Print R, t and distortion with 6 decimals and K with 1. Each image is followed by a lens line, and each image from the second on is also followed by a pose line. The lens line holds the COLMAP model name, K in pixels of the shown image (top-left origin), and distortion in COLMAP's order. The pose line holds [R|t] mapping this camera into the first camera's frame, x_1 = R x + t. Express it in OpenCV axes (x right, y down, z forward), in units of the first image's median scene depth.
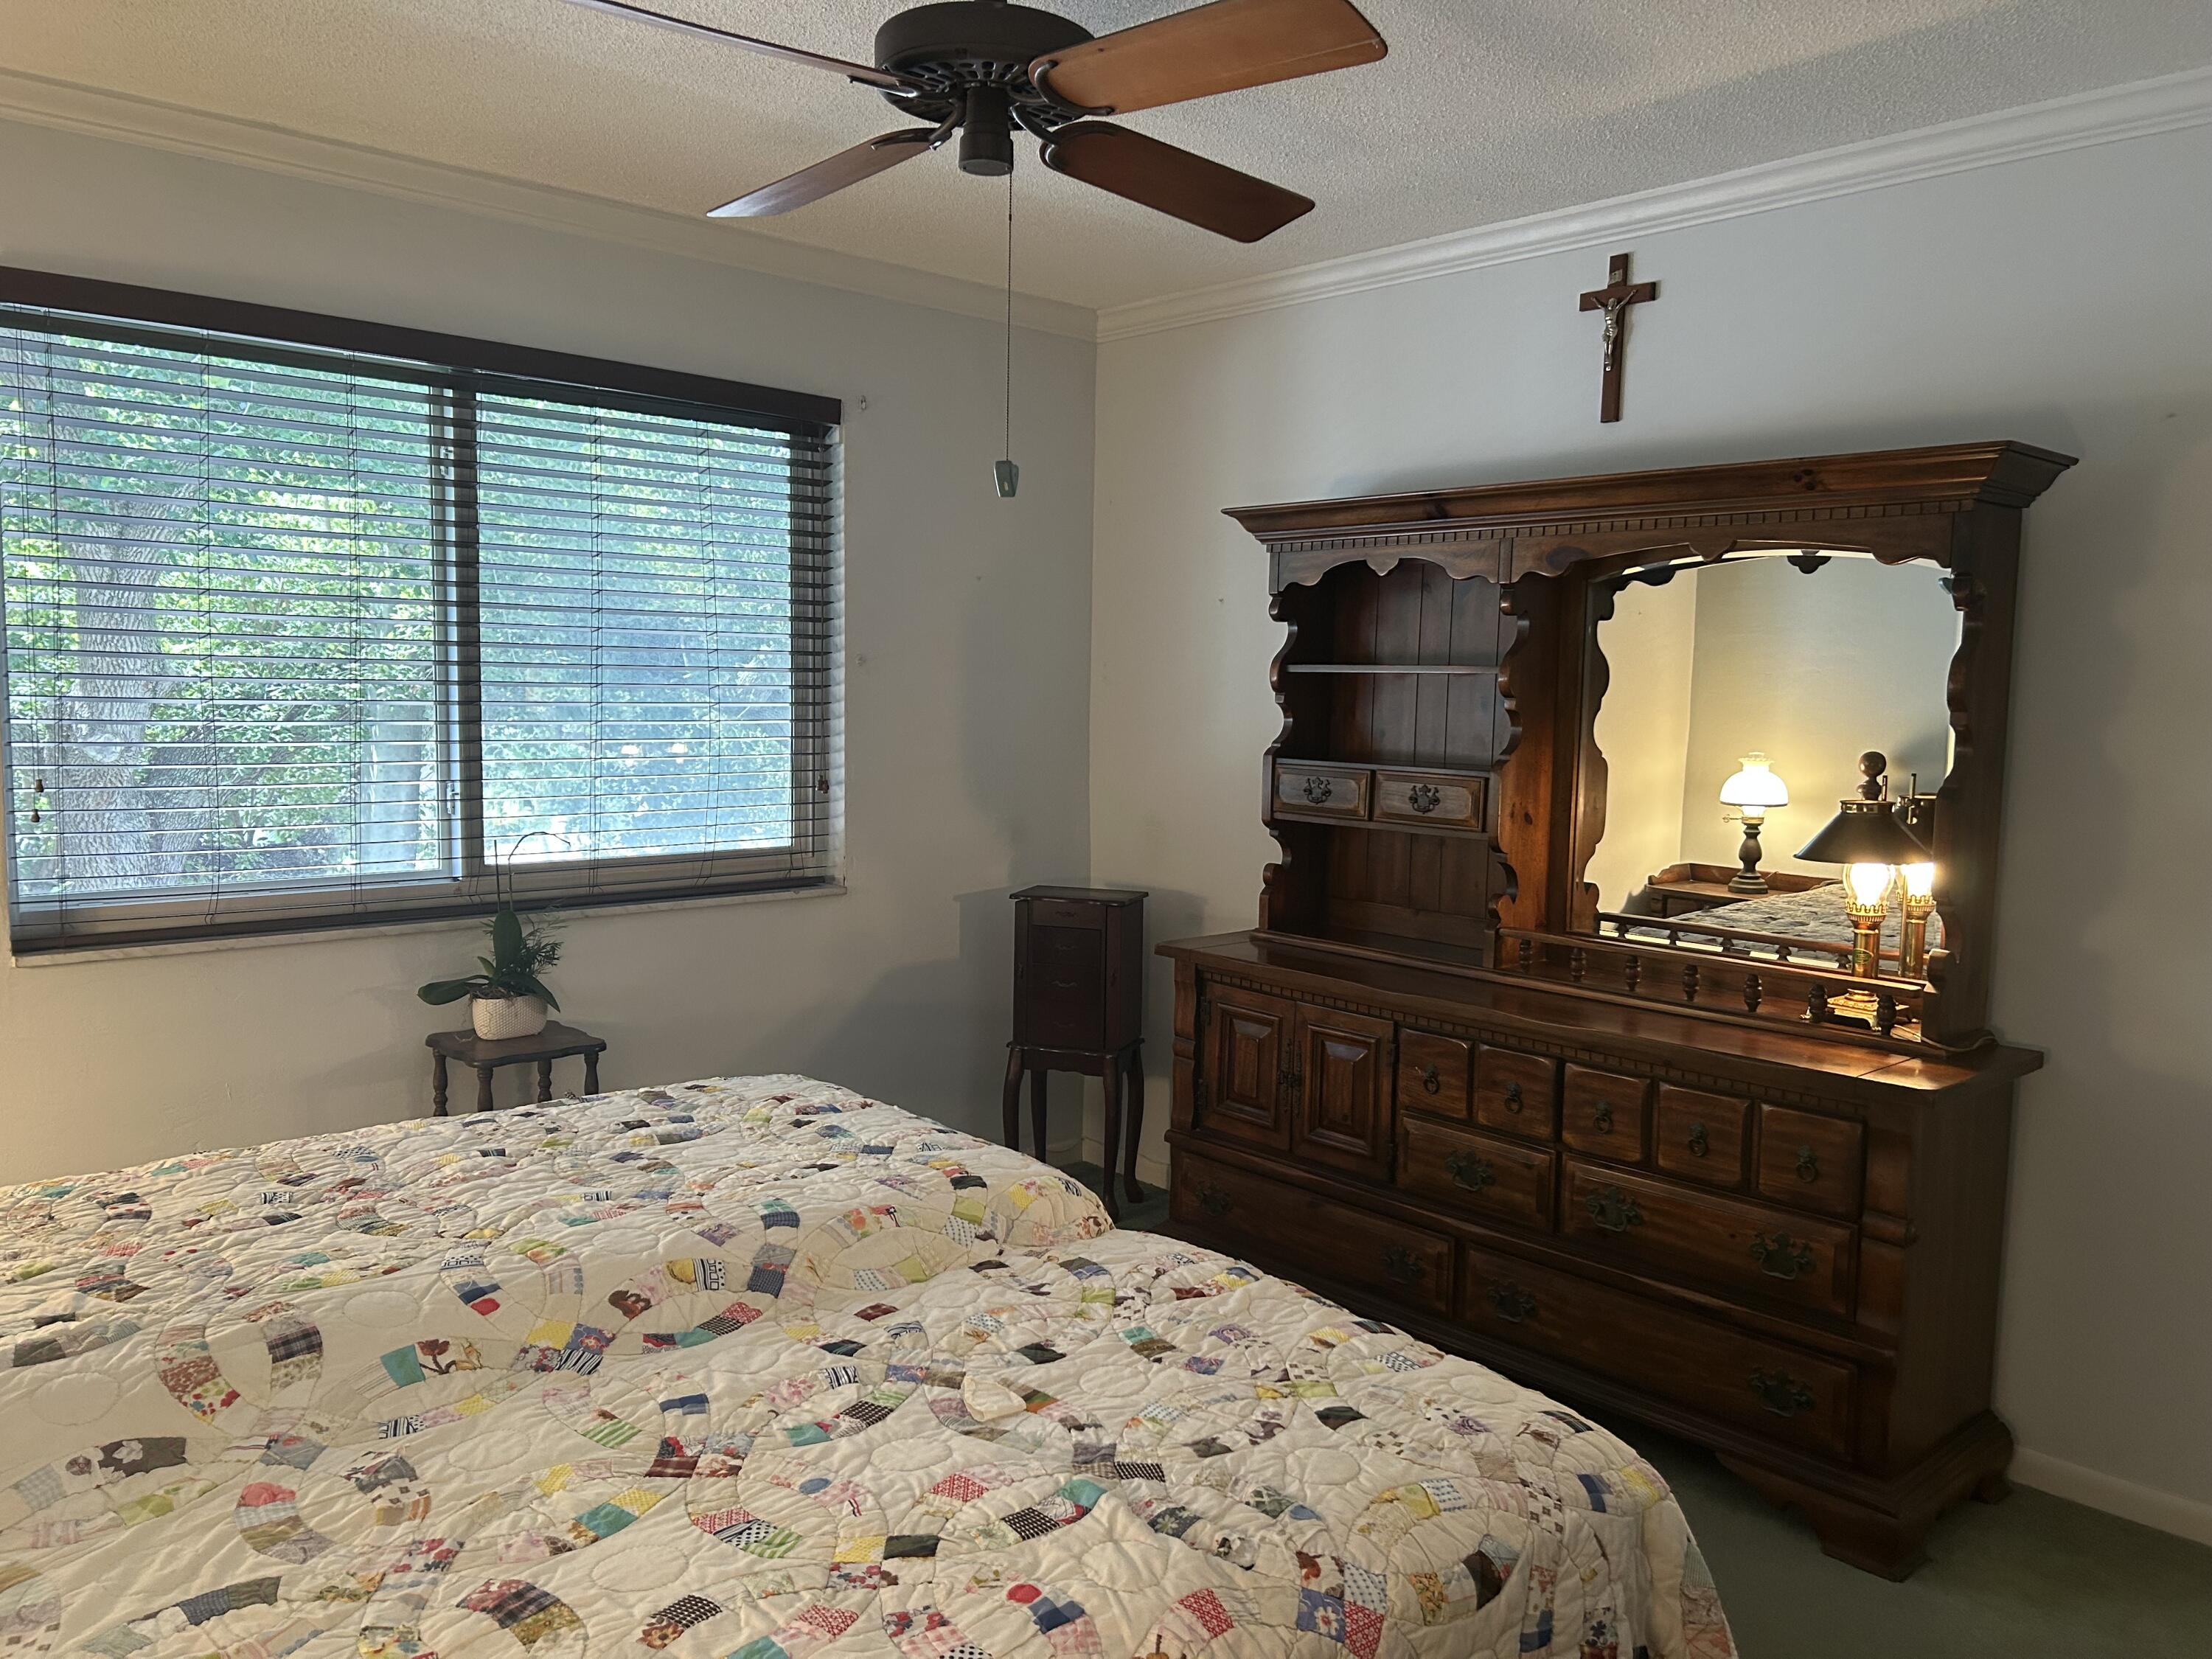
lens RADIAL K [[1676.7, 0, 1107.4], [0, 1676.7, 843.8], [0, 0, 1]] dist [0.046979, -0.053543]
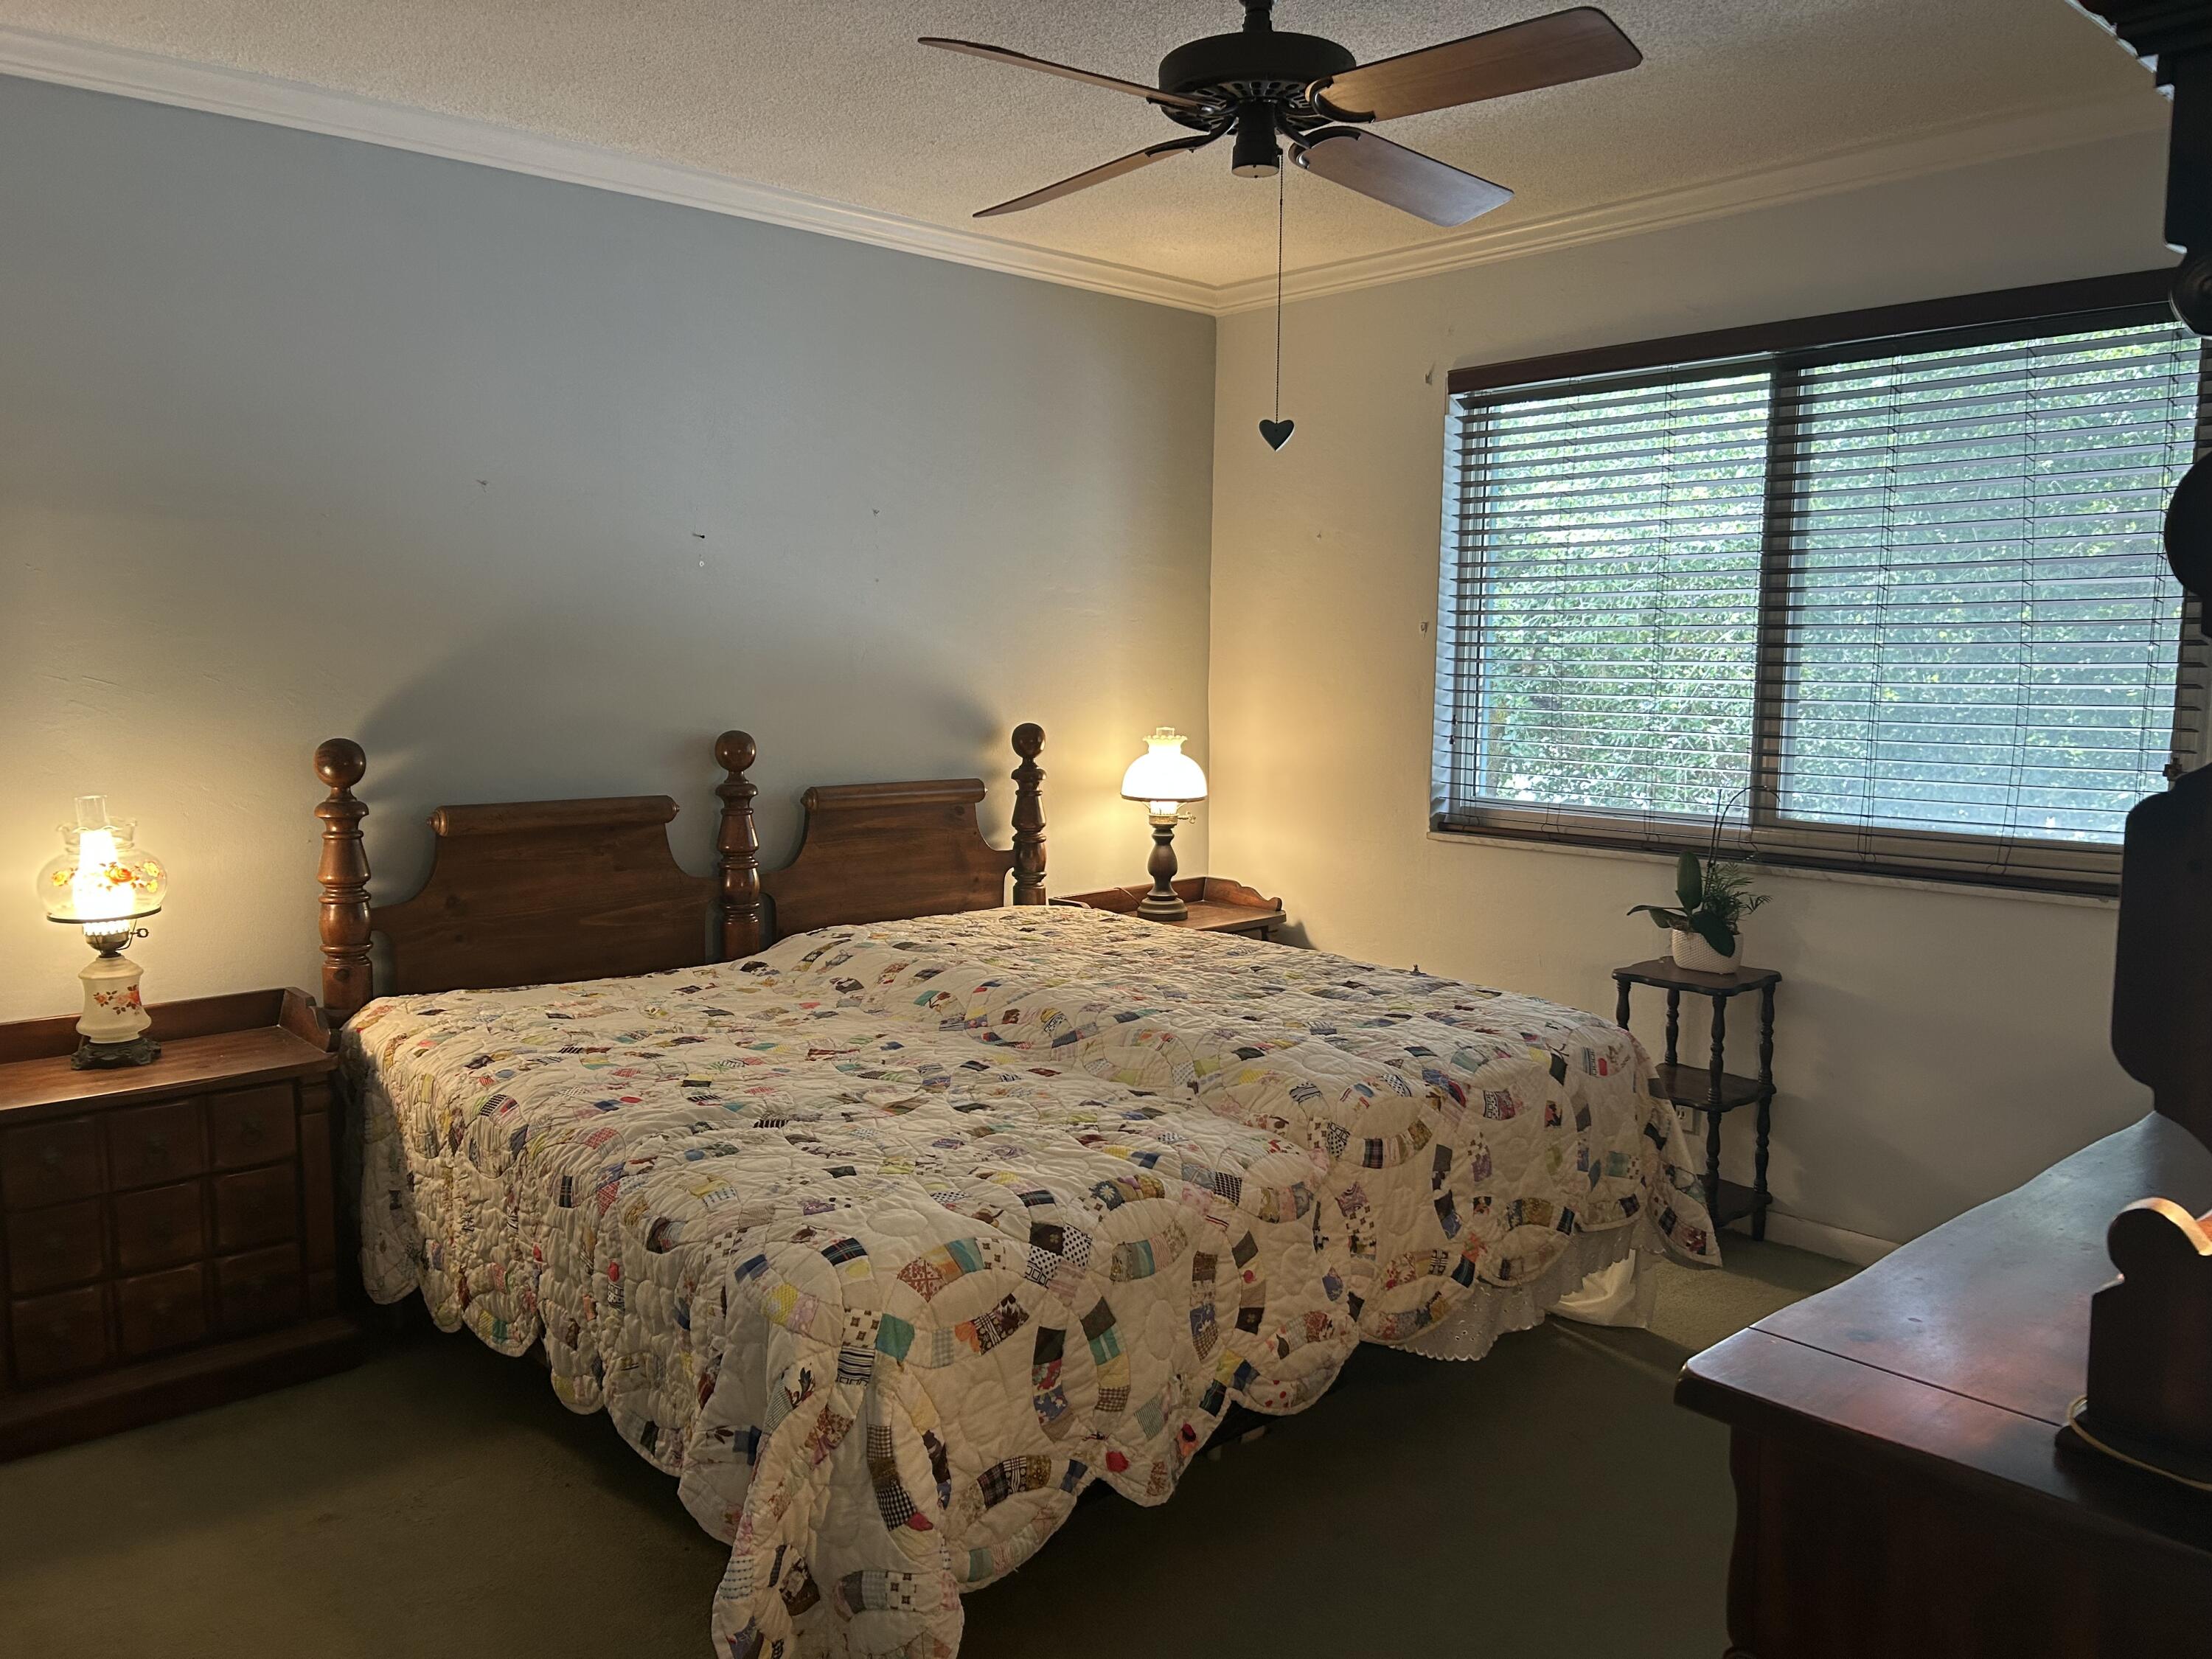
lens RADIAL K [[1676.7, 0, 1107.4], [0, 1676.7, 843.8], [0, 0, 1]] dist [0.046979, -0.053543]
pose [[-0.006705, 0.092138, -0.995724, 1.154771], [-0.105514, 0.990122, 0.092330, -0.040622], [0.994395, 0.105682, 0.003083, 0.969006]]
